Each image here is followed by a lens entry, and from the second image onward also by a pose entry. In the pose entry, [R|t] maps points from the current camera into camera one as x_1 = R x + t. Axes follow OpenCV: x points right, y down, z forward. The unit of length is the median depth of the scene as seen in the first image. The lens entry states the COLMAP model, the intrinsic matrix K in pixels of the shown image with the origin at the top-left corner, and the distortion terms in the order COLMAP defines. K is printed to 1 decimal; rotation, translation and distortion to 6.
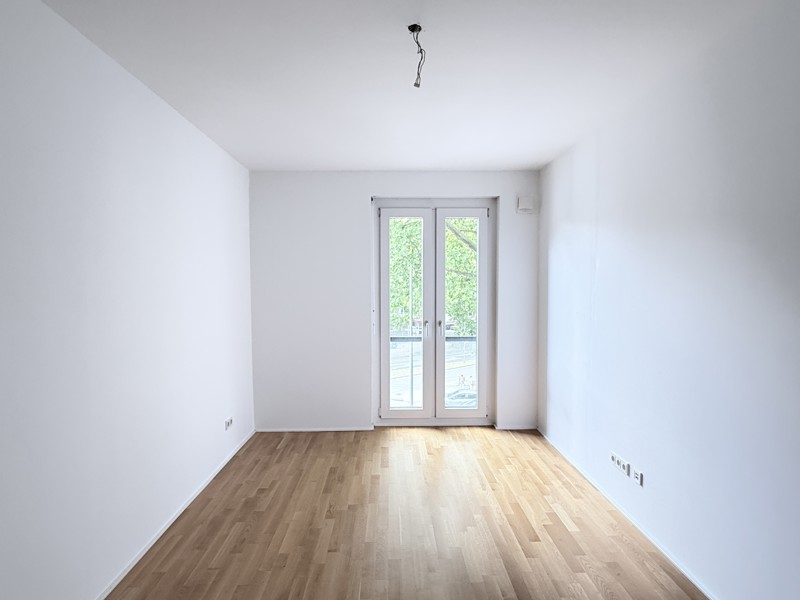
lens RADIAL K [[444.2, 0, 400.0], [0, 444.2, 300.0], [0, 0, 1]] dist [-0.003489, -0.002060]
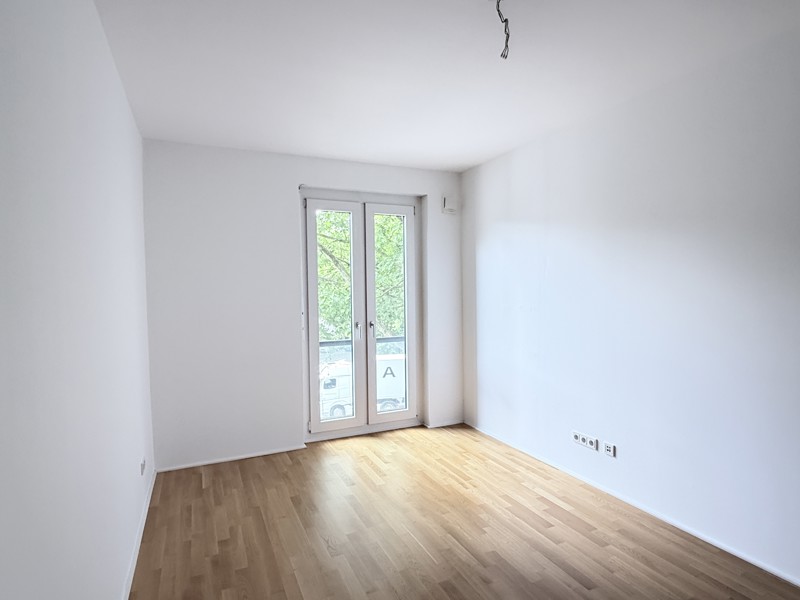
lens RADIAL K [[444.2, 0, 400.0], [0, 444.2, 300.0], [0, 0, 1]] dist [-0.003489, -0.002060]
pose [[0.918472, -0.020911, 0.394933, -0.236013], [0.026745, 0.999599, -0.009271, 0.011633], [-0.394581, 0.019078, 0.918663, 0.107699]]
